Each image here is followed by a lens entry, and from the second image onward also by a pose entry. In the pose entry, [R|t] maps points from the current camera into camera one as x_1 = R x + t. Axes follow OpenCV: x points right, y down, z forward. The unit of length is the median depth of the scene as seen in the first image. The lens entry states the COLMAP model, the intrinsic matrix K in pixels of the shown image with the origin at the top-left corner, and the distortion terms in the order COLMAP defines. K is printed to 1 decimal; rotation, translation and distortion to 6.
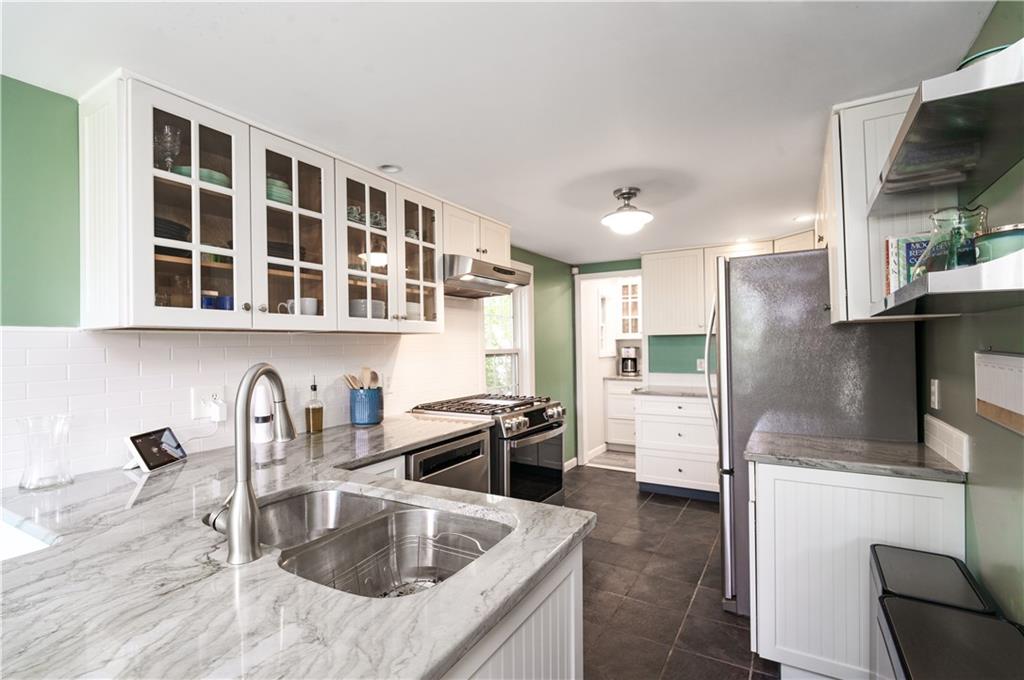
lens RADIAL K [[479.2, 0, 507.7], [0, 479.2, 344.0], [0, 0, 1]] dist [-0.004159, -0.001087]
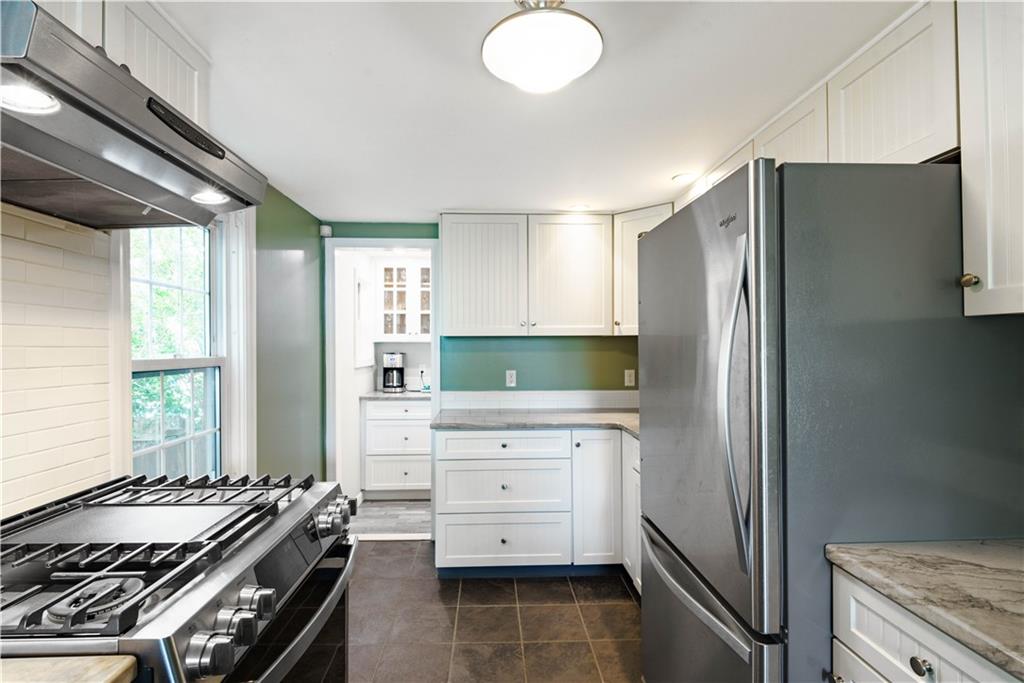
lens RADIAL K [[481.7, 0, 505.0], [0, 481.7, 345.5], [0, 0, 1]] dist [0.000742, -0.000142]
pose [[0.840534, 0.012890, 0.541606, -0.001304], [-0.009877, 0.999915, -0.008469, -0.000356], [-0.541669, 0.001770, 0.840590, 0.339951]]
